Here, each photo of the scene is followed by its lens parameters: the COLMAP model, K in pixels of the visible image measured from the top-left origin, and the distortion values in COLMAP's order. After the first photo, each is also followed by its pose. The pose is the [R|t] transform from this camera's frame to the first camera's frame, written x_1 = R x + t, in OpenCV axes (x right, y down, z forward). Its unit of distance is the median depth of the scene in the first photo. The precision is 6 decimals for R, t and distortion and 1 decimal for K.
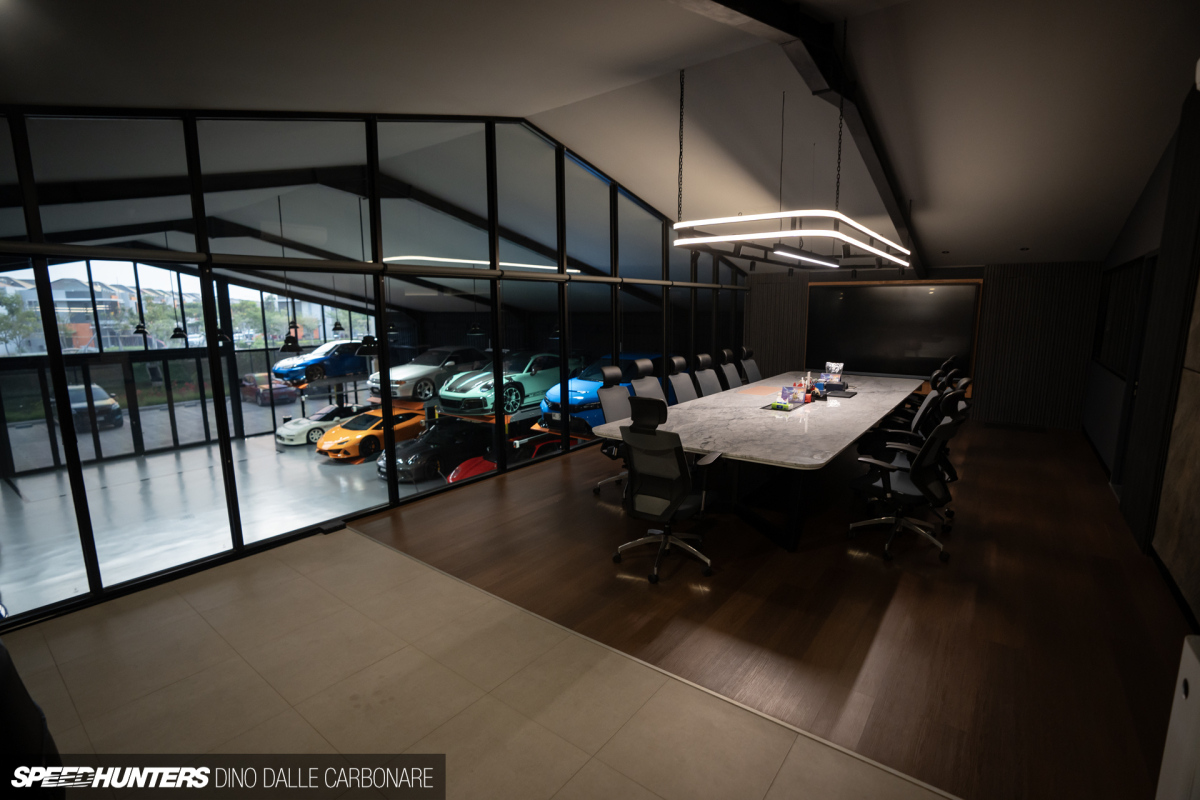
lens RADIAL K [[554.3, 0, 602.6], [0, 554.3, 400.9], [0, 0, 1]] dist [-0.038054, 0.011310]
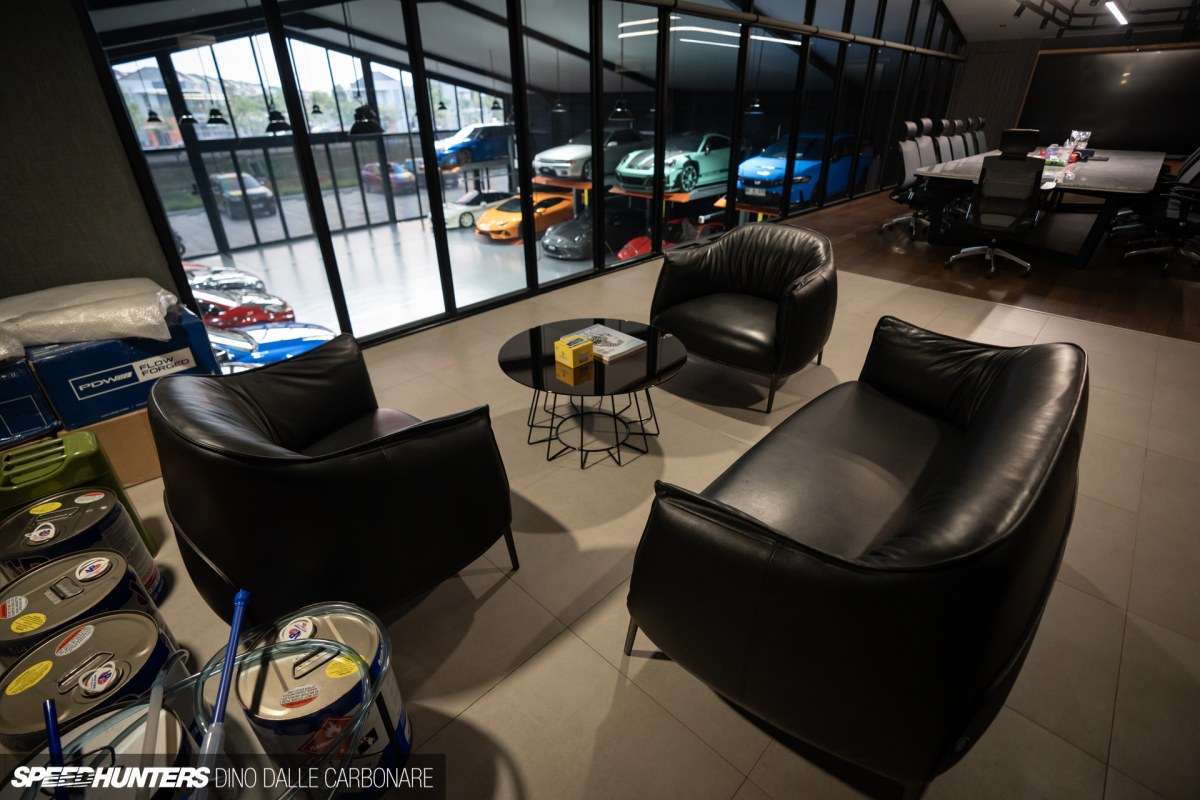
lens RADIAL K [[554.3, 0, 599.4], [0, 554.3, 398.7], [0, 0, 1]] dist [-0.038054, 0.011310]
pose [[0.991657, 0.053585, -0.117243, -0.162388], [-0.010845, 0.940965, 0.338329, 0.034492], [0.128451, -0.334234, 0.933696, -0.126276]]
